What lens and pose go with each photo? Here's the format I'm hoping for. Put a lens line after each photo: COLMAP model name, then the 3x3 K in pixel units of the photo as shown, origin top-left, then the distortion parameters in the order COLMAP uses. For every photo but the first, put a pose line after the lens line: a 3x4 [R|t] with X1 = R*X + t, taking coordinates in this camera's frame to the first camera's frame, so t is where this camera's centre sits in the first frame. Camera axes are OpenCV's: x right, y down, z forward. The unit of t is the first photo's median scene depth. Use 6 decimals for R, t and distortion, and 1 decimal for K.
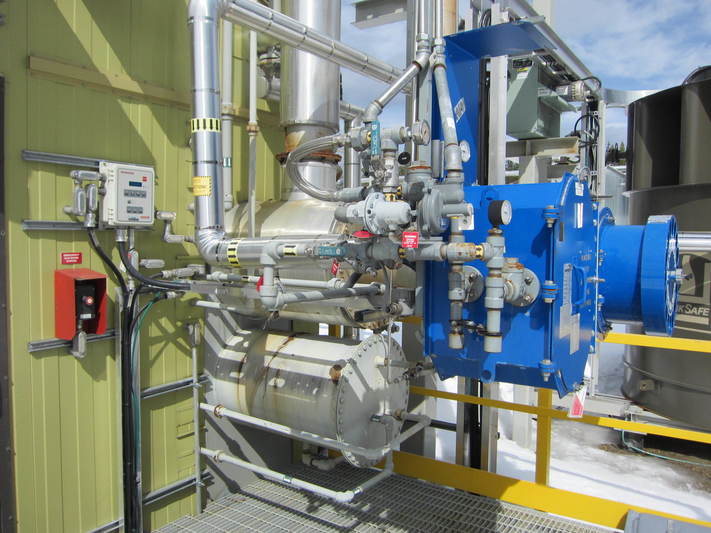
lens RADIAL K [[580.1, 0, 357.5], [0, 580.1, 246.9], [0, 0, 1]] dist [-0.055143, -0.003766]
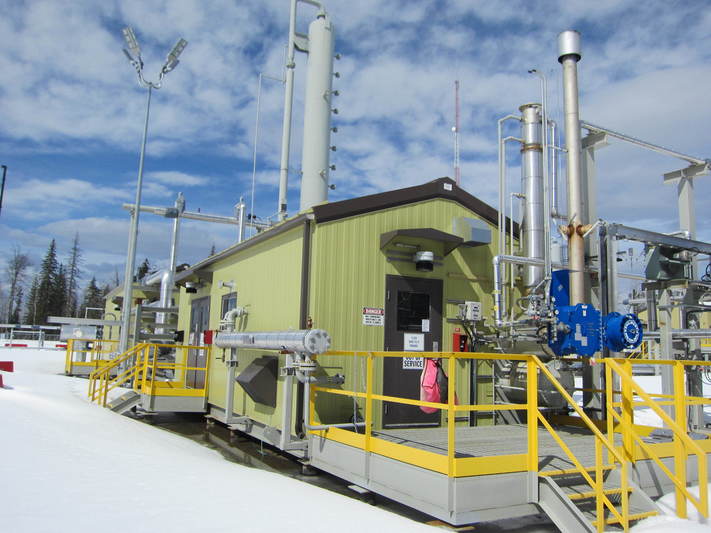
lens RADIAL K [[580.1, 0, 357.5], [0, 580.1, 246.9], [0, 0, 1]] dist [-0.055143, -0.003766]
pose [[0.886033, -0.058651, -0.459898, 0.538233], [-0.039846, 0.978662, -0.201576, 0.235593], [0.461908, 0.196928, 0.864789, -2.165102]]
